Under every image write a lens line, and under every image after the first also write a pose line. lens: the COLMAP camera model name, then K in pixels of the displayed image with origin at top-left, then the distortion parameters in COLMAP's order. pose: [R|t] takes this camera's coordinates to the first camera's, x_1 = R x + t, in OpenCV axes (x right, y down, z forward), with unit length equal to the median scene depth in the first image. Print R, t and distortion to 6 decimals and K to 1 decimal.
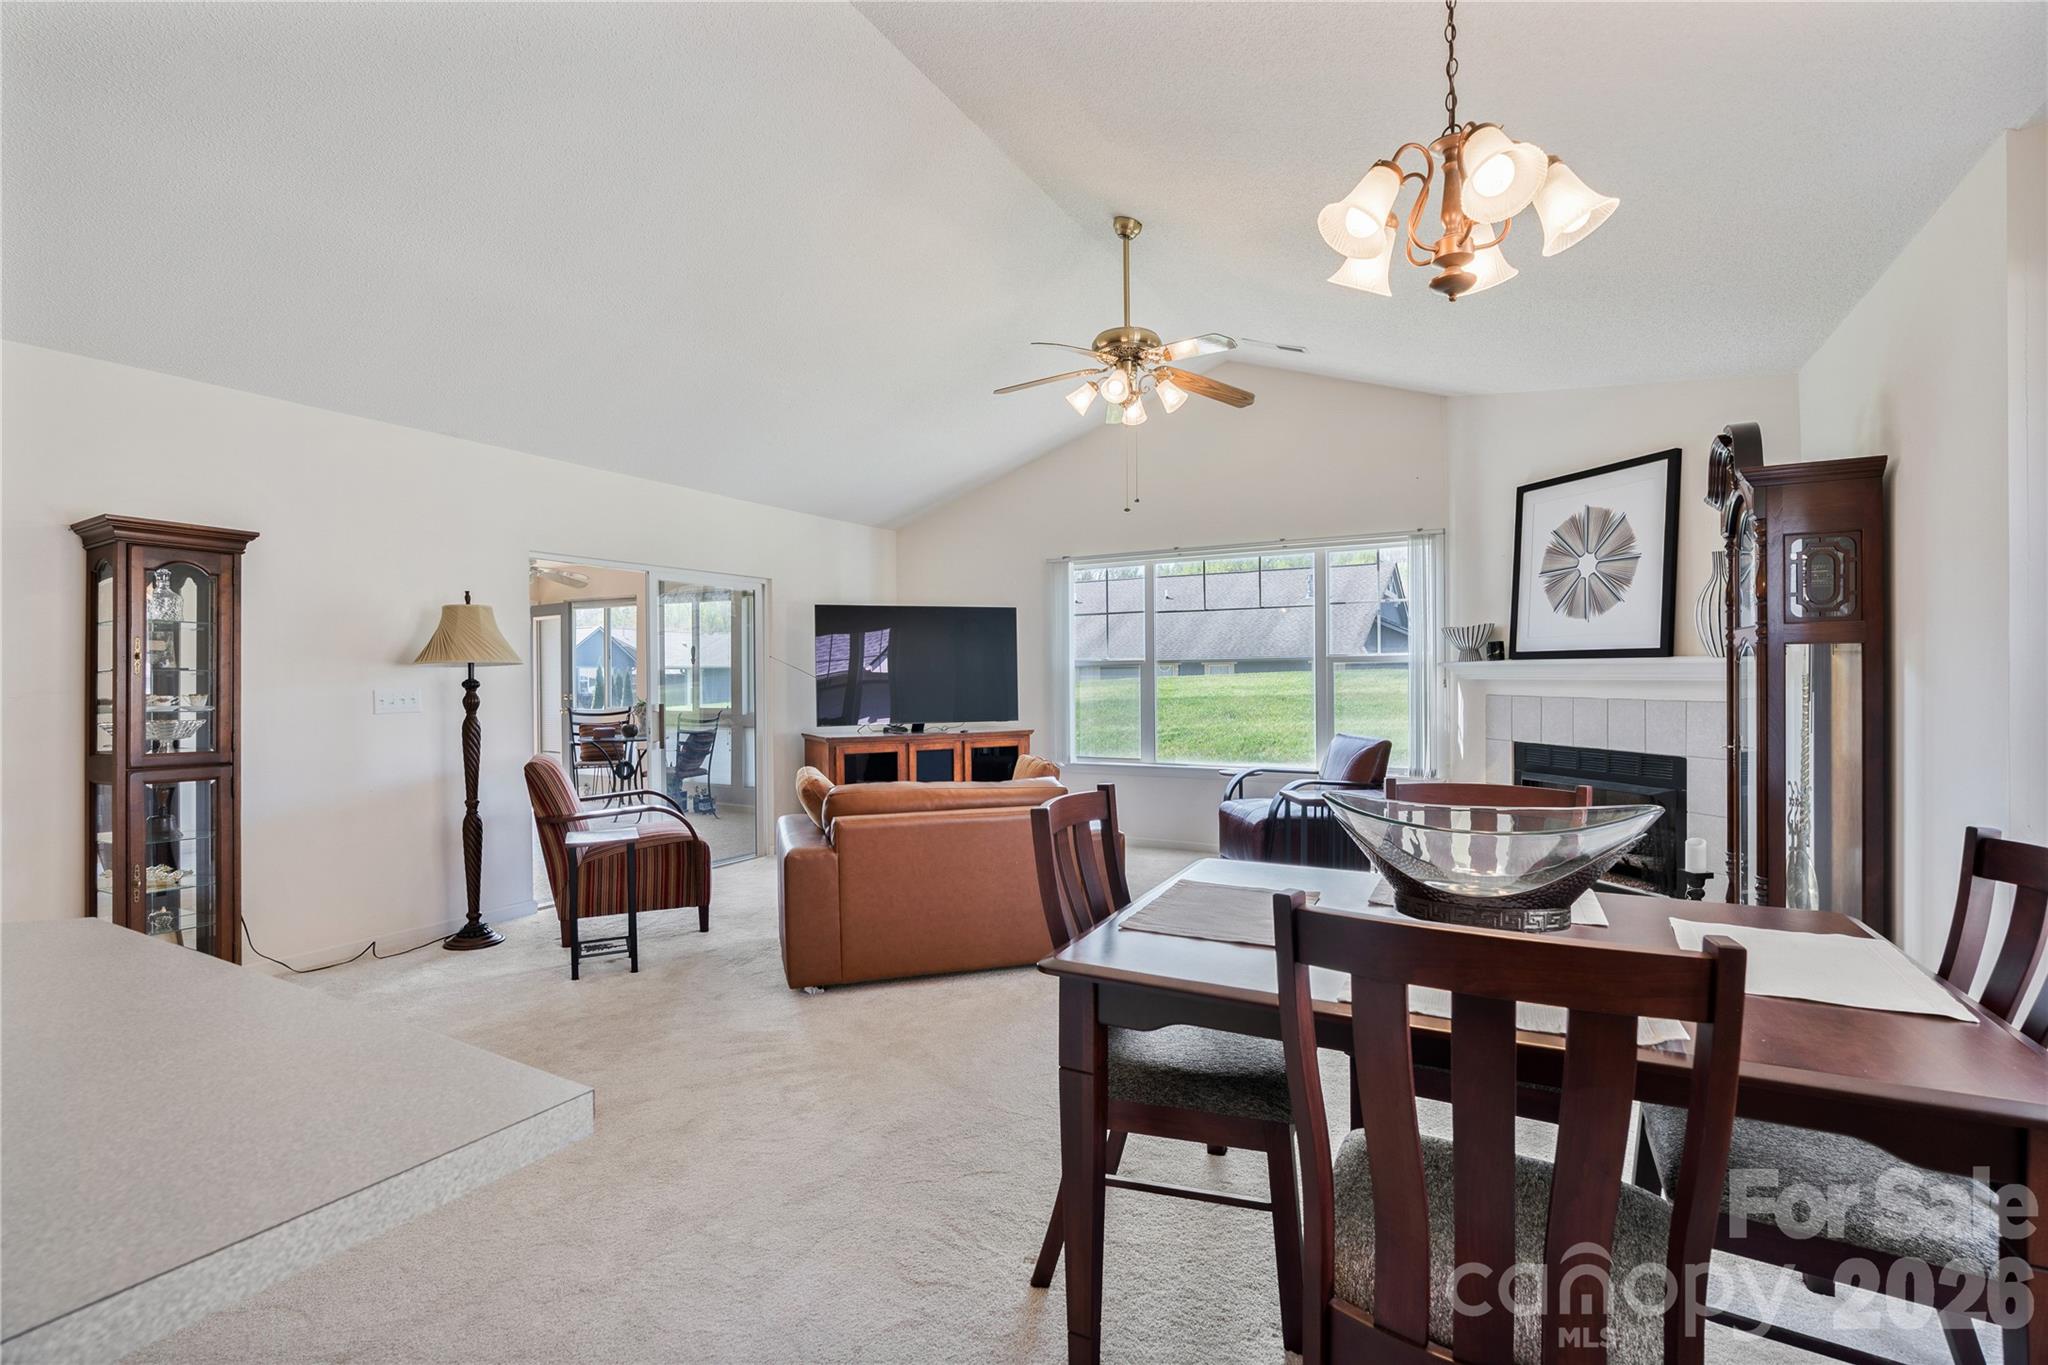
lens RADIAL K [[943.3, 0, 1019.7], [0, 943.3, 680.1], [0, 0, 1]] dist [-0.013397, 0.004114]
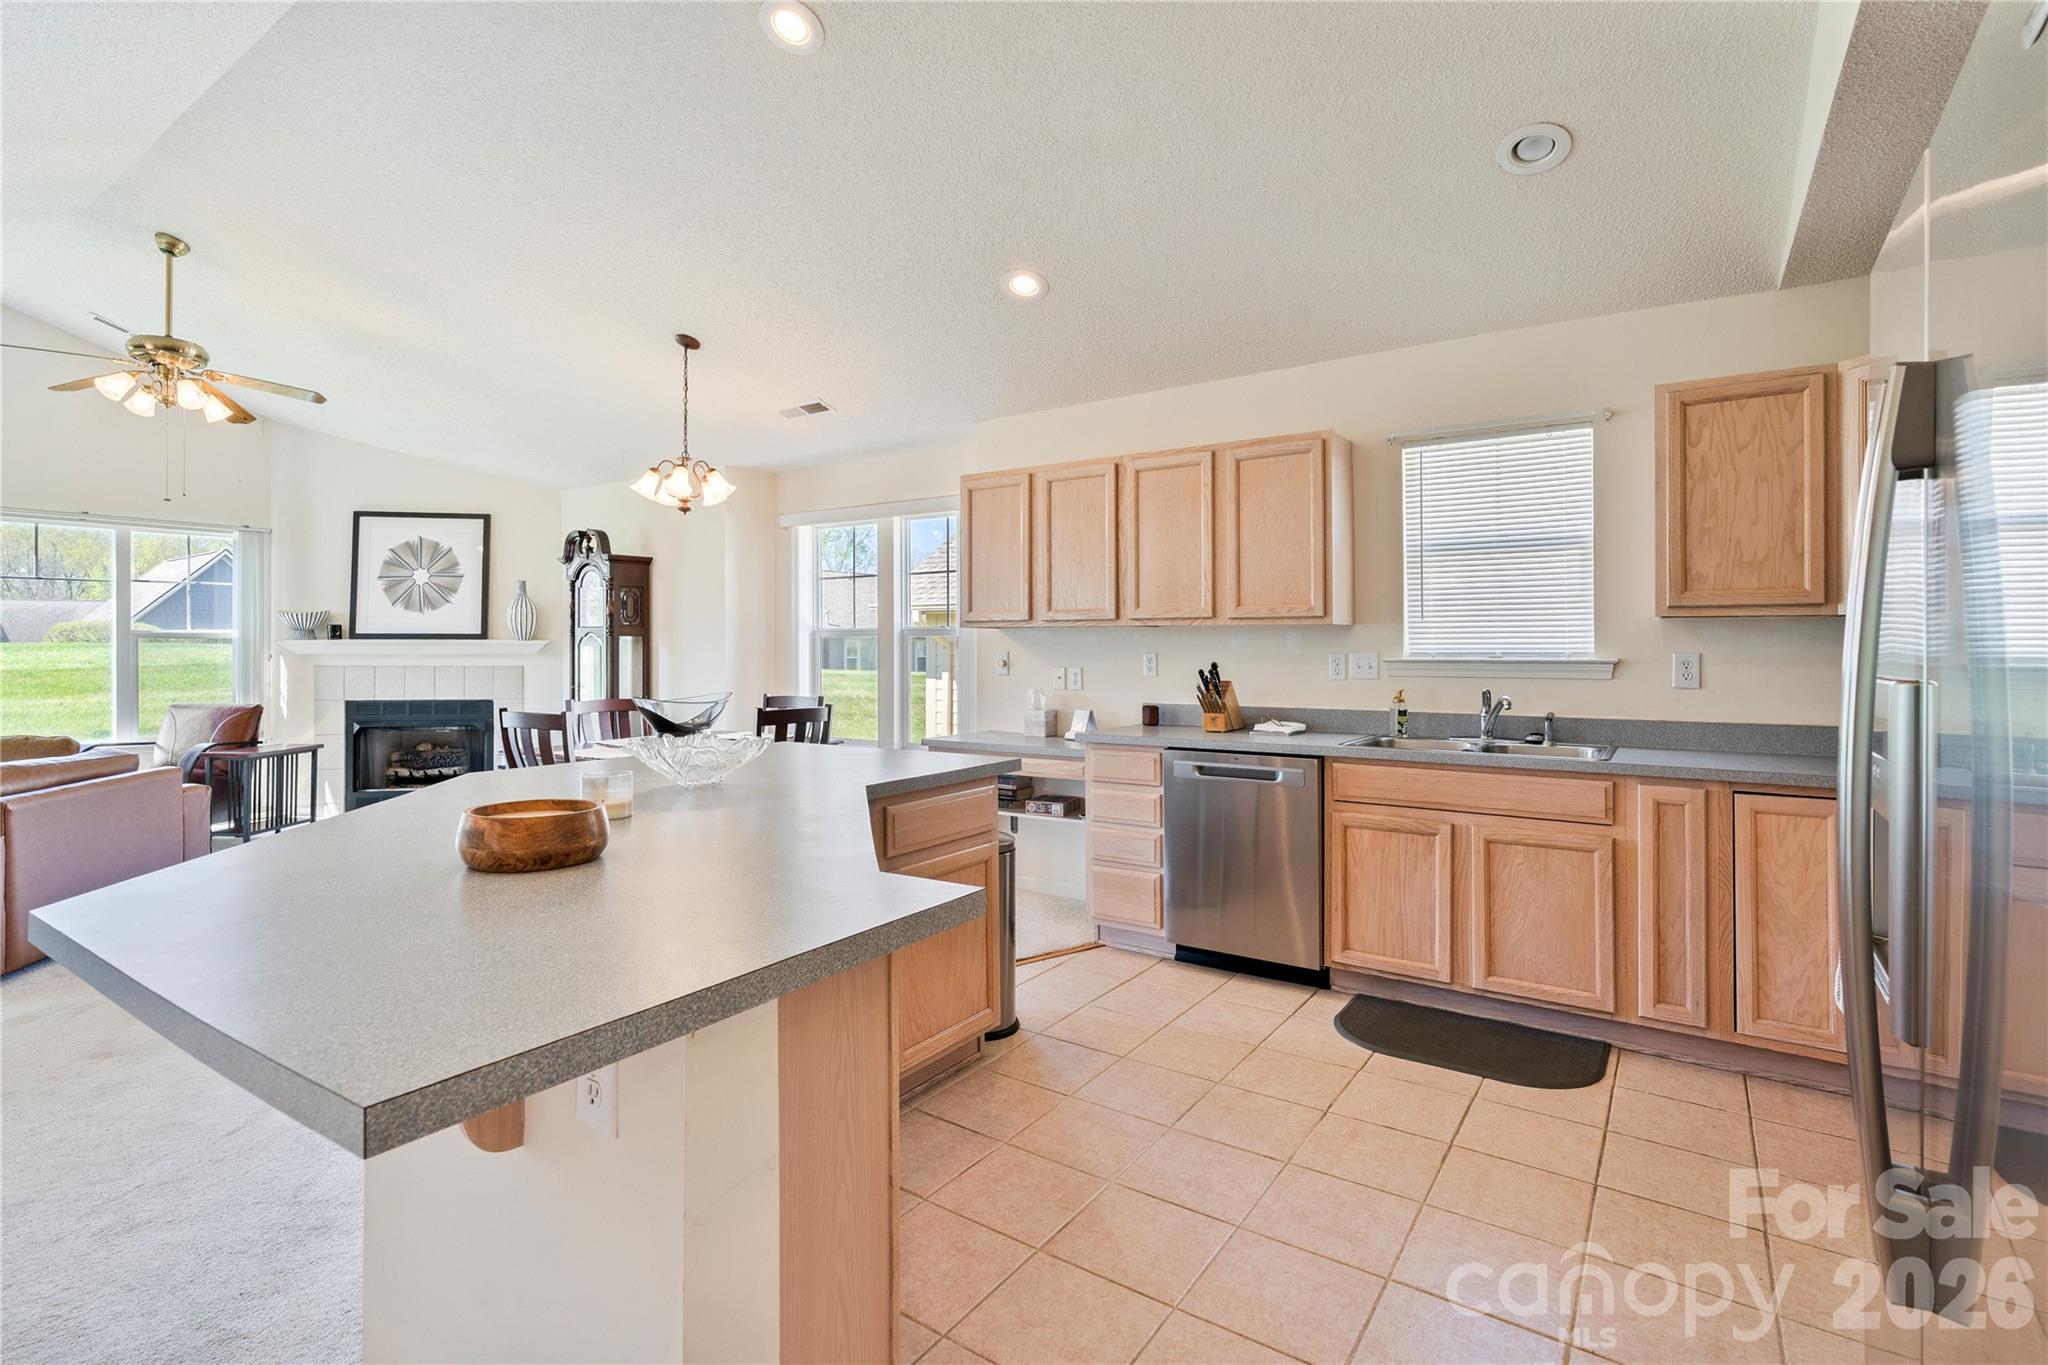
lens RADIAL K [[943.3, 0, 1034.3], [0, 943.3, 642.1], [0, 0, 1]] dist [-0.013397, 0.004114]
pose [[0.080869, 0.011689, 0.996656, -0.799469], [0.005893, 0.999908, -0.012205, 0.005218], [-0.996707, 0.006860, 0.080792, -0.087566]]
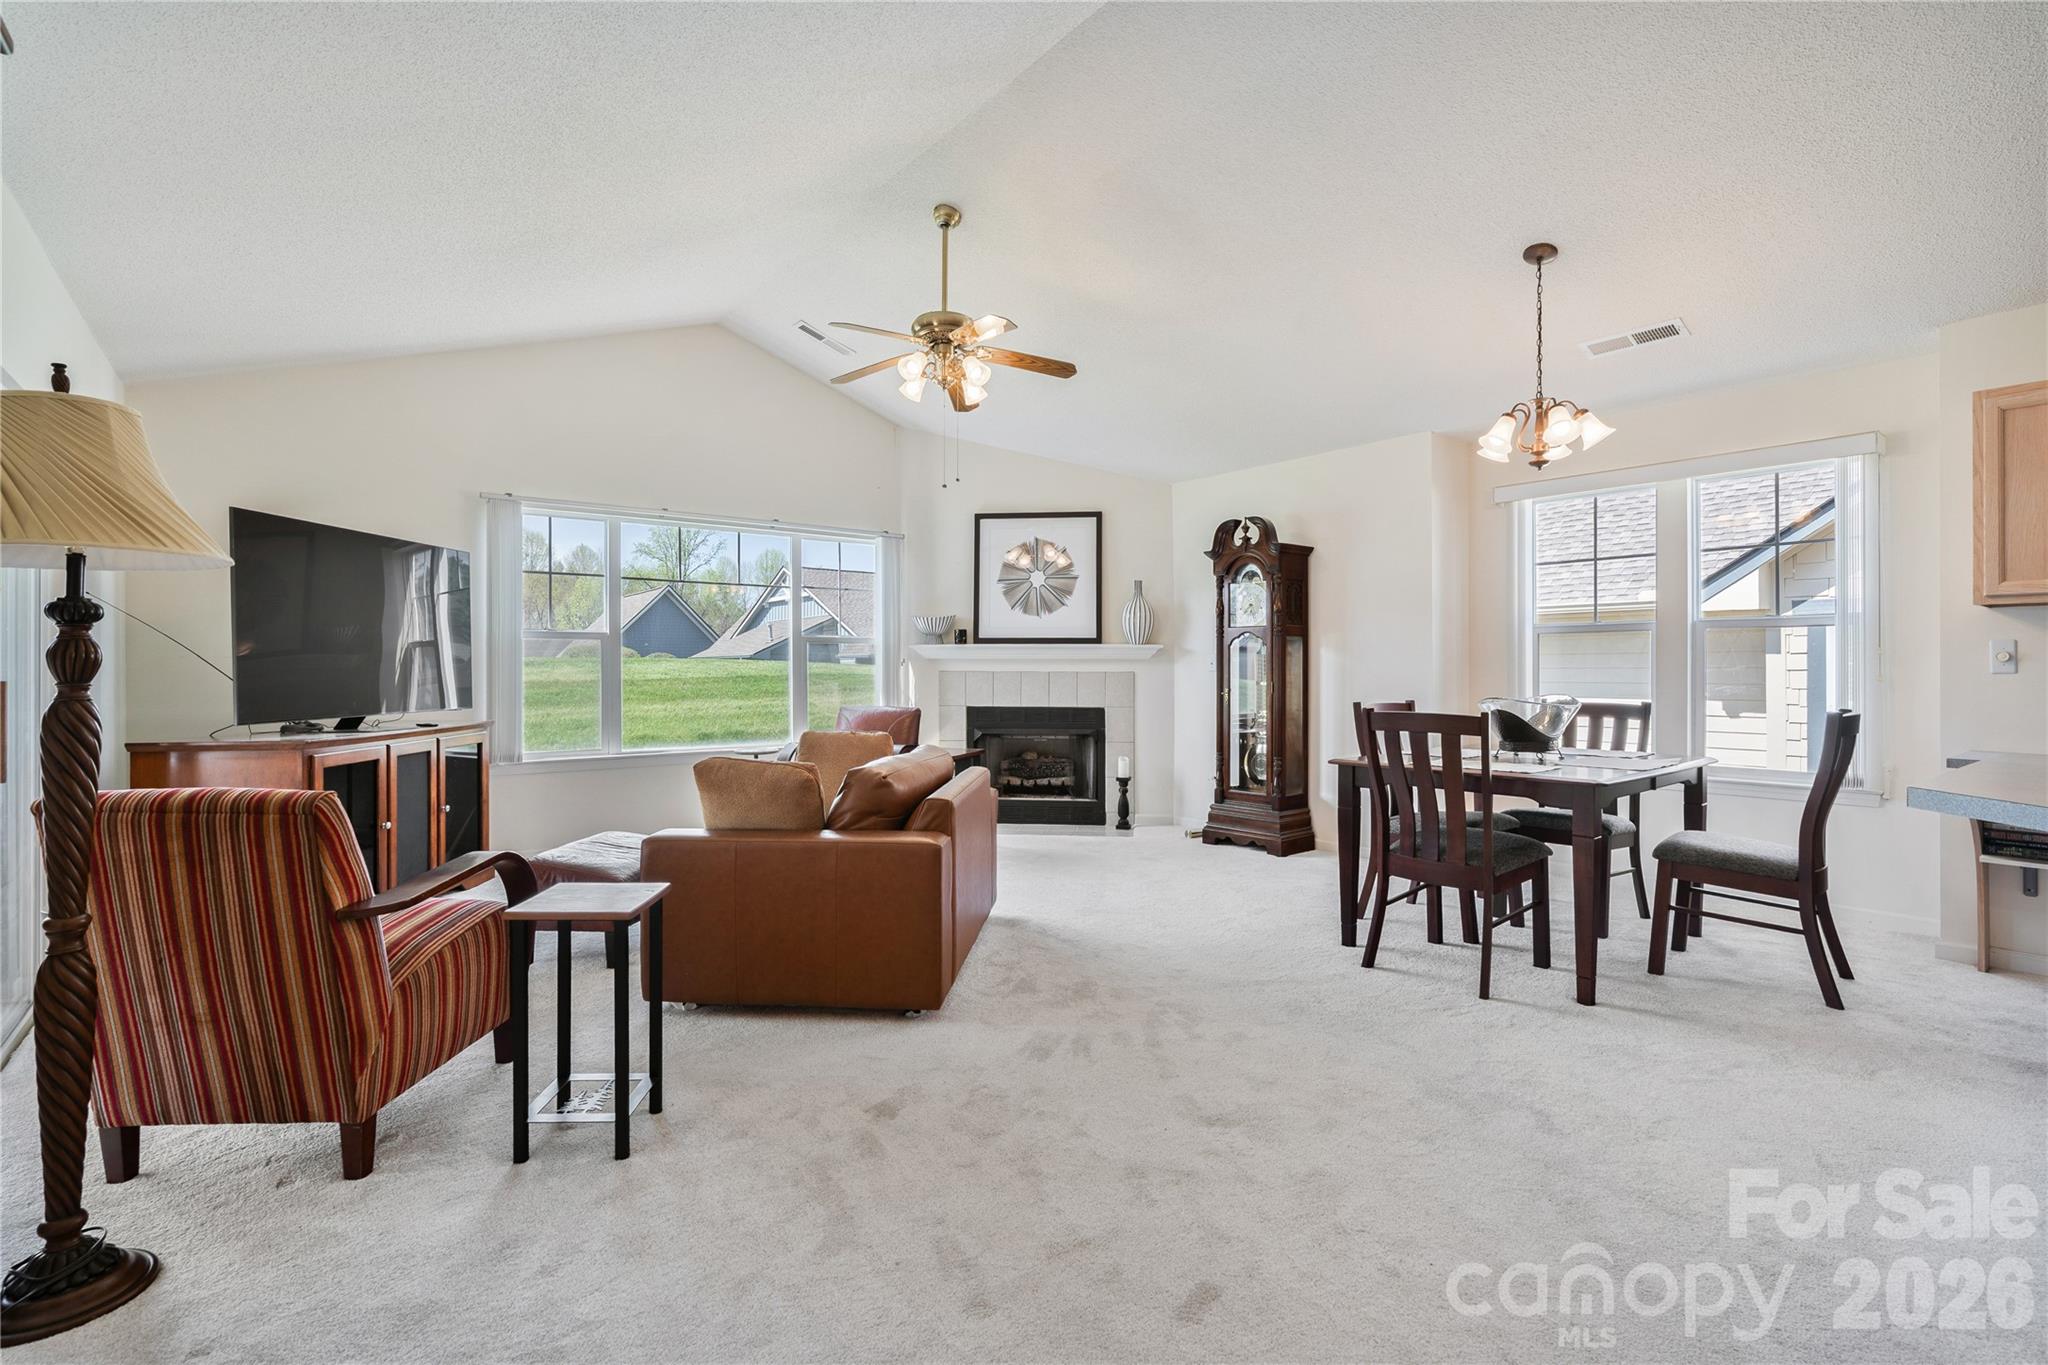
lens RADIAL K [[943.3, 0, 1044.4], [0, 943.3, 673.5], [0, 0, 1]] dist [-0.013397, 0.004114]
pose [[0.372524, 0.004346, 0.928012, -0.729990], [0.003391, 0.999976, -0.006044, 0.030995], [-0.928016, 0.005398, 0.372500, 0.455921]]
